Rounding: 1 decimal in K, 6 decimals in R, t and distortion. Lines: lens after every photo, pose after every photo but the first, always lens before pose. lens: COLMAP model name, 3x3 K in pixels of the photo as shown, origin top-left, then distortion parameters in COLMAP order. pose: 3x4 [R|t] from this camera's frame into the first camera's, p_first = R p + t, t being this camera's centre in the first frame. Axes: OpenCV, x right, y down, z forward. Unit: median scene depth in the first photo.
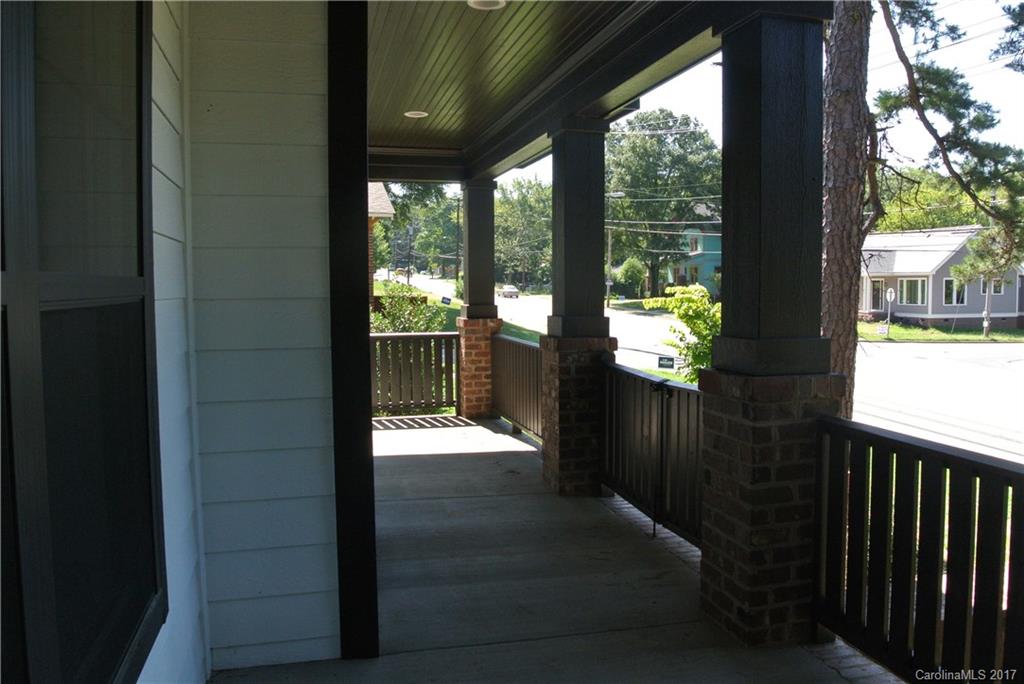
lens RADIAL K [[794.0, 0, 526.8], [0, 794.0, 339.5], [0, 0, 1]] dist [-0.055728, 0.000364]
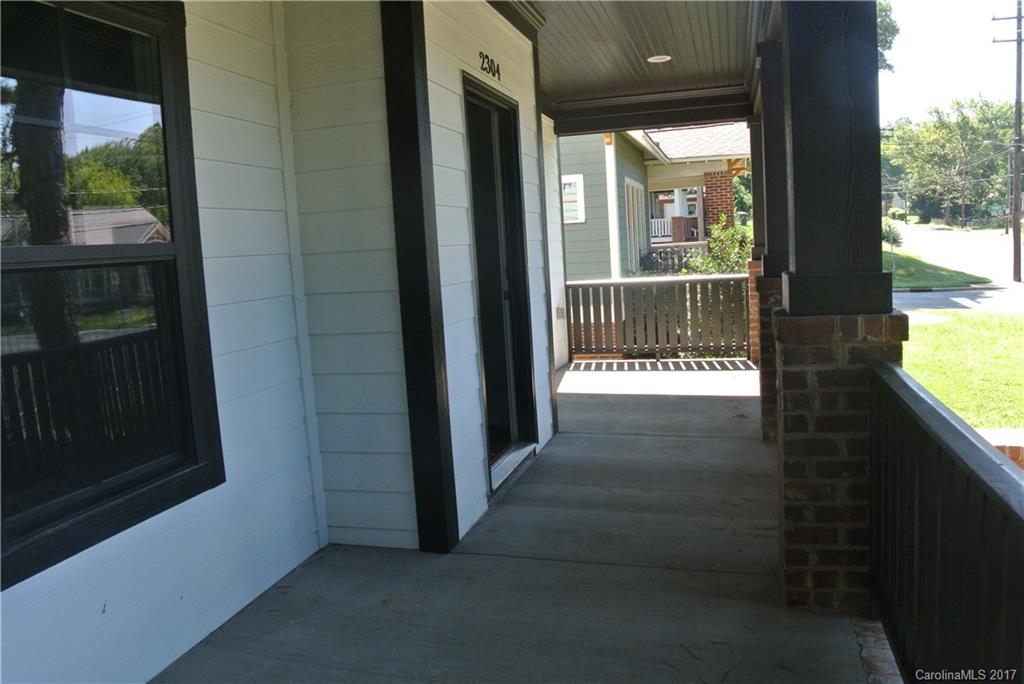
lens RADIAL K [[794.0, 0, 526.8], [0, 794.0, 339.5], [0, 0, 1]] dist [-0.055728, 0.000364]
pose [[0.860597, 0.018441, -0.508952, 0.483965], [0.016723, 0.997782, 0.064431, 0.009969], [0.509011, -0.063960, 0.858380, 0.062724]]
